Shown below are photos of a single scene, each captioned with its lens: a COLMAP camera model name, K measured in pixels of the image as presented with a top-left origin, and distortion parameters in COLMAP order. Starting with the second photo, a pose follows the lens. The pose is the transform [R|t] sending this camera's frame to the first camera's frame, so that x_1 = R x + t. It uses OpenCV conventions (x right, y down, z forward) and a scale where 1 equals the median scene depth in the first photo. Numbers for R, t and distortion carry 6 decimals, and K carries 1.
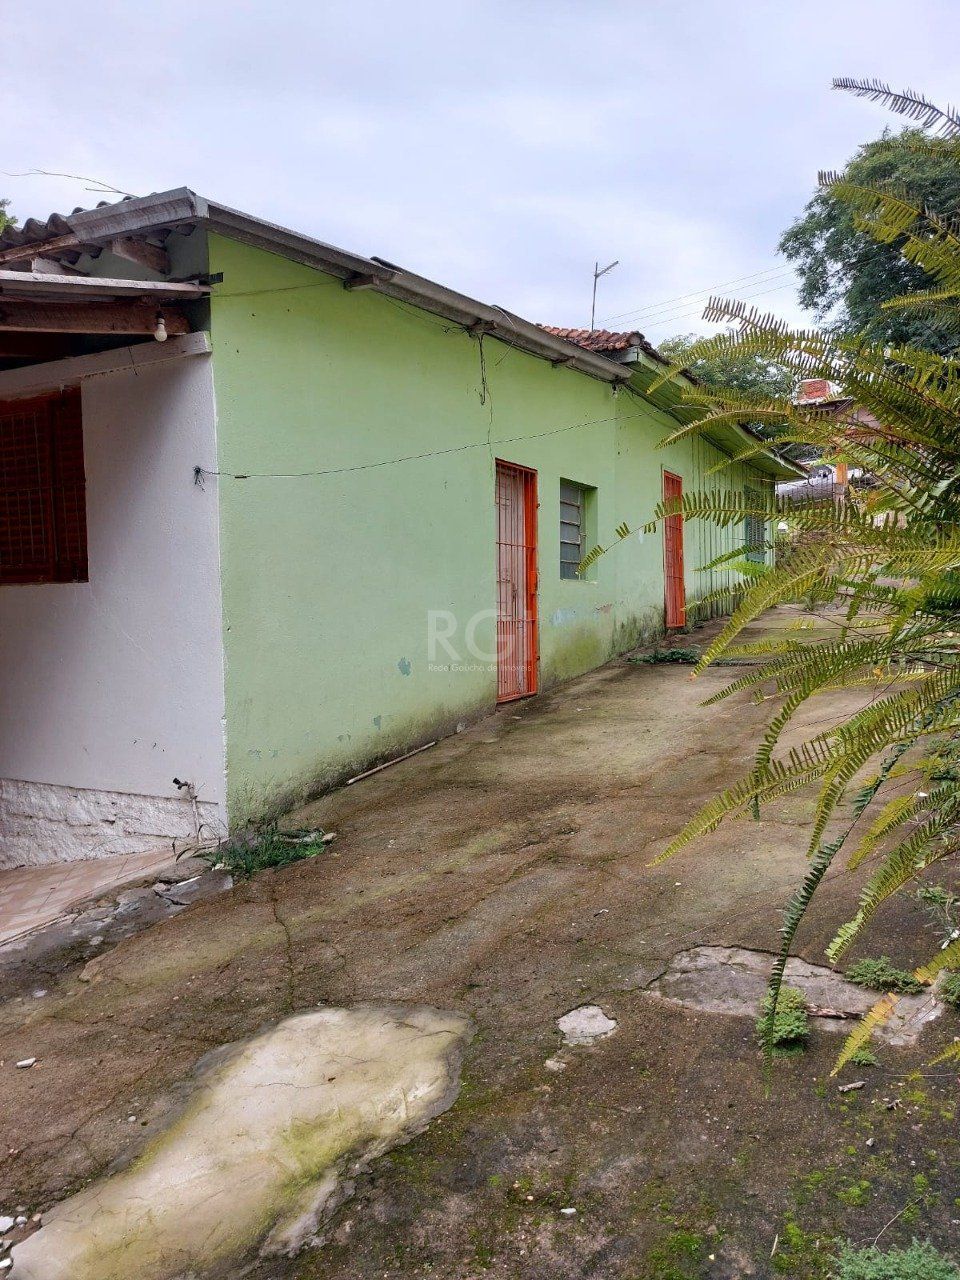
lens RADIAL K [[927.3, 0, 495.2], [0, 927.3, 646.9], [0, 0, 1]] dist [0.073962, -0.067846]
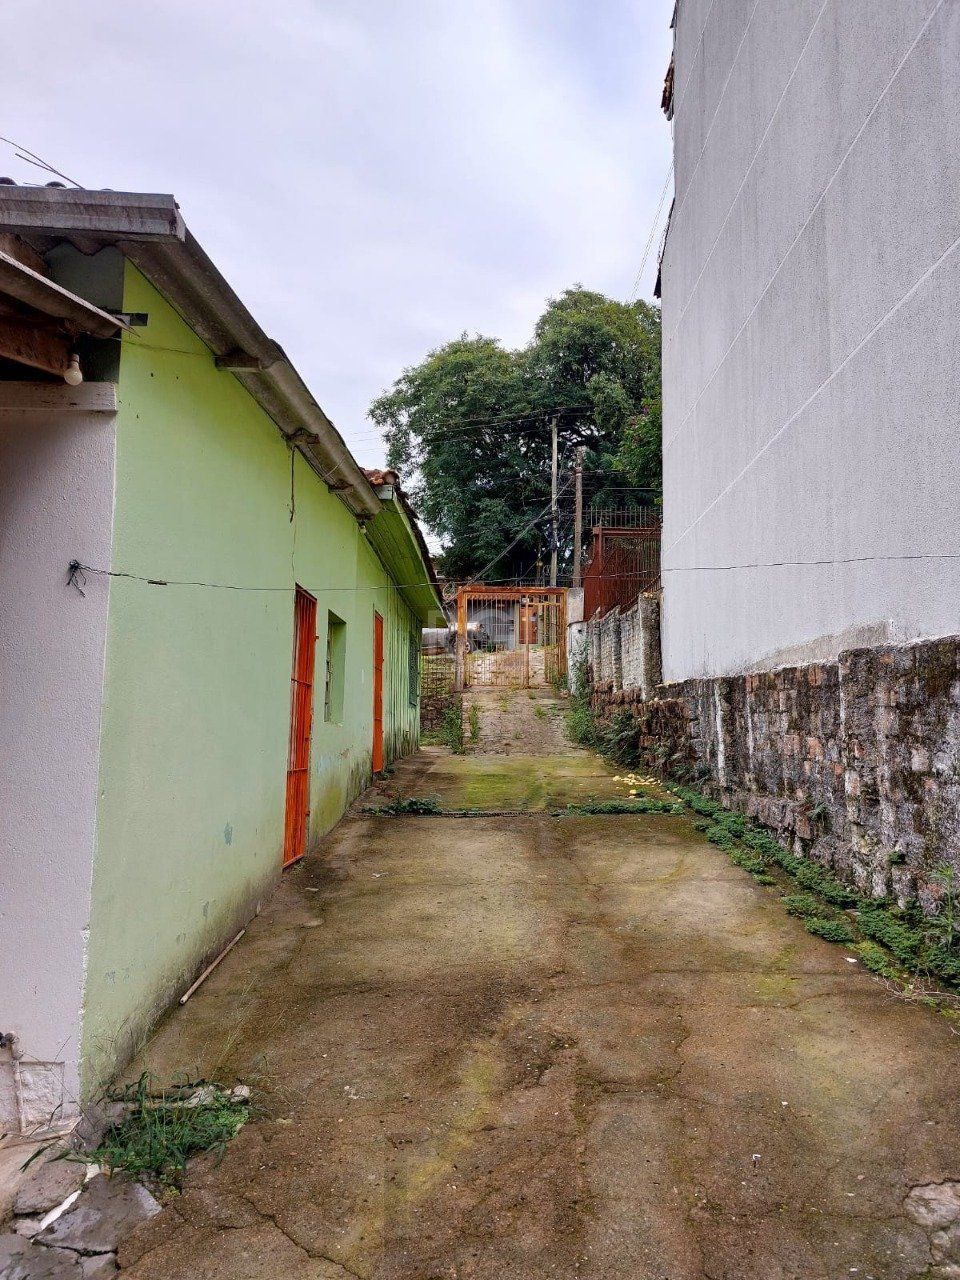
lens RADIAL K [[927.3, 0, 495.2], [0, 927.3, 646.9], [0, 0, 1]] dist [0.073962, -0.067846]
pose [[0.878965, 0.073280, 0.471222, -0.310431], [-0.004257, 0.989289, -0.145905, -0.022820], [-0.476867, 0.126240, 0.869863, 0.204477]]
